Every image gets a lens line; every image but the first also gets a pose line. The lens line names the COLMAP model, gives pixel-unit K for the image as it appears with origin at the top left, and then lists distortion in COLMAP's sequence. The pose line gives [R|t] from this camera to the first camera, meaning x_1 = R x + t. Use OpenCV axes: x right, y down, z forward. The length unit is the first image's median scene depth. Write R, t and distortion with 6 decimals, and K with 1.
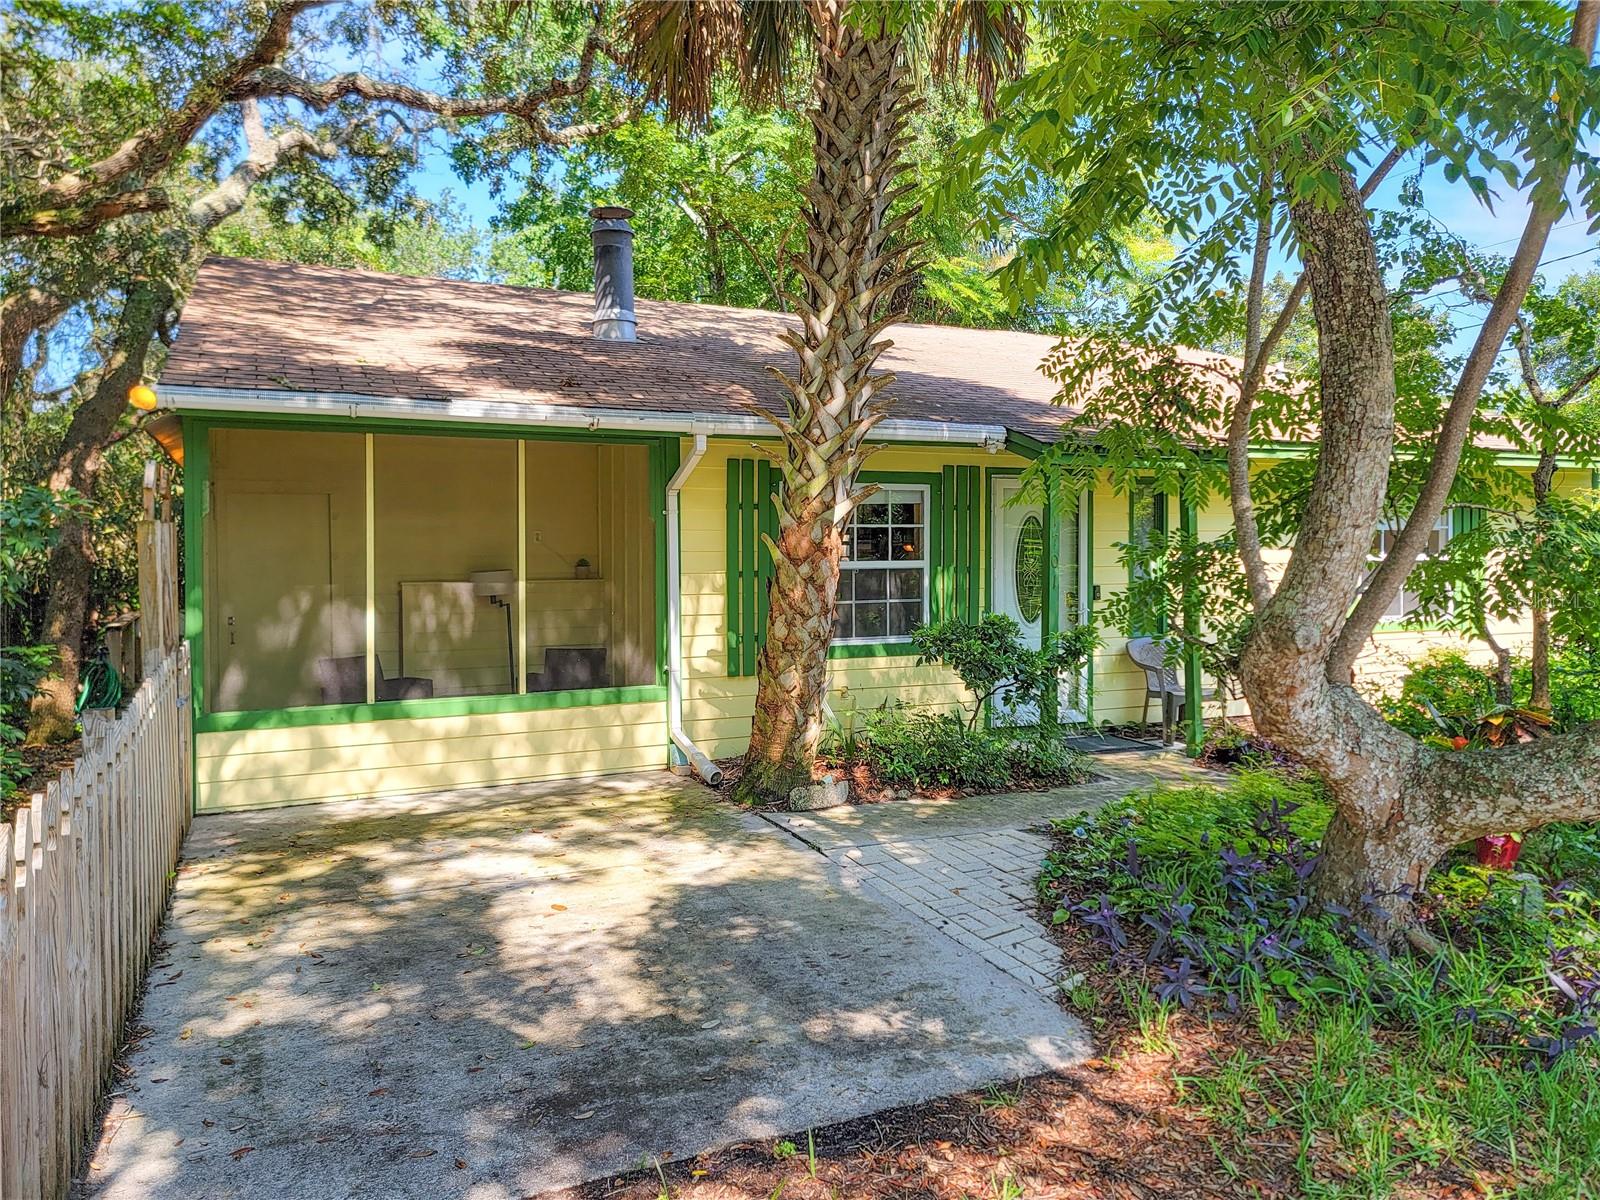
lens RADIAL K [[1118.5, 0, 801.2], [0, 1118.5, 594.7], [0, 0, 1]] dist [0.064862, -0.000242]
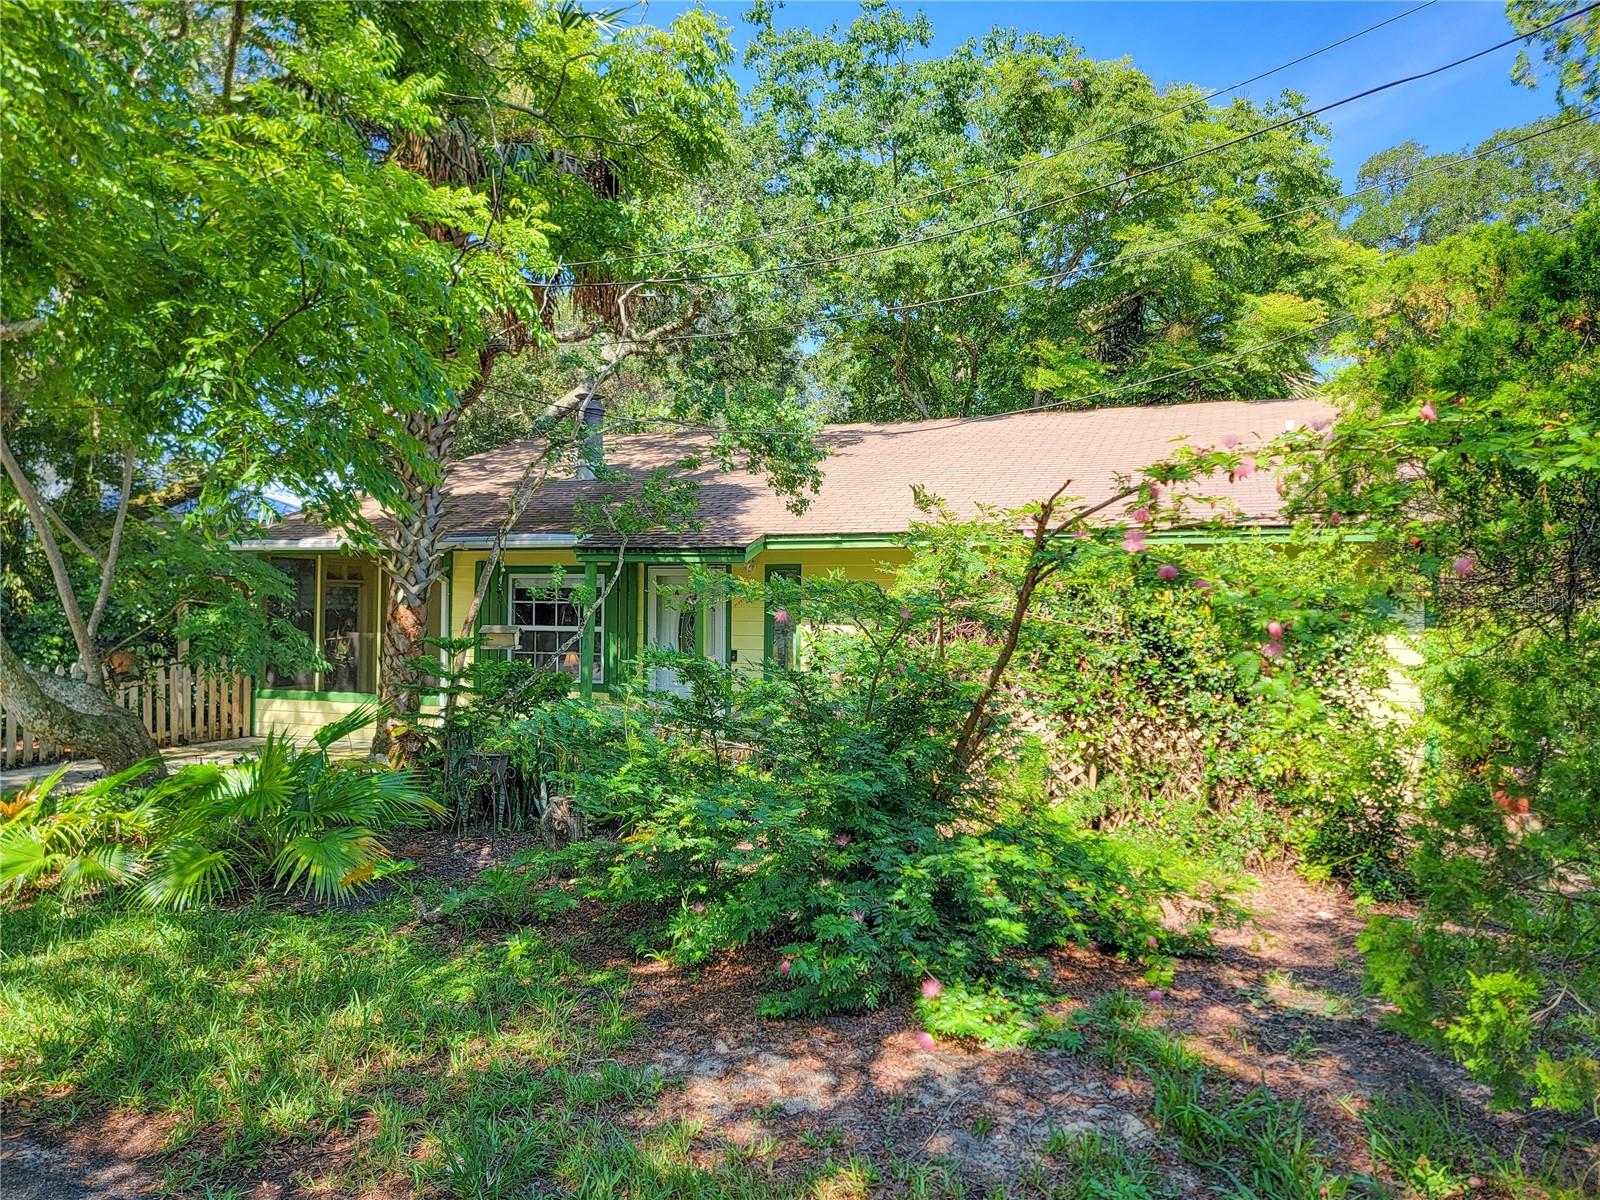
lens RADIAL K [[1118.5, 0, 799.4], [0, 1118.5, 601.9], [0, 0, 1]] dist [0.064862, -0.000242]
pose [[0.697880, 0.009198, -0.716156, 1.532635], [-0.042040, 0.998720, -0.028140, -0.038166], [0.714980, 0.049746, 0.697373, 0.209842]]
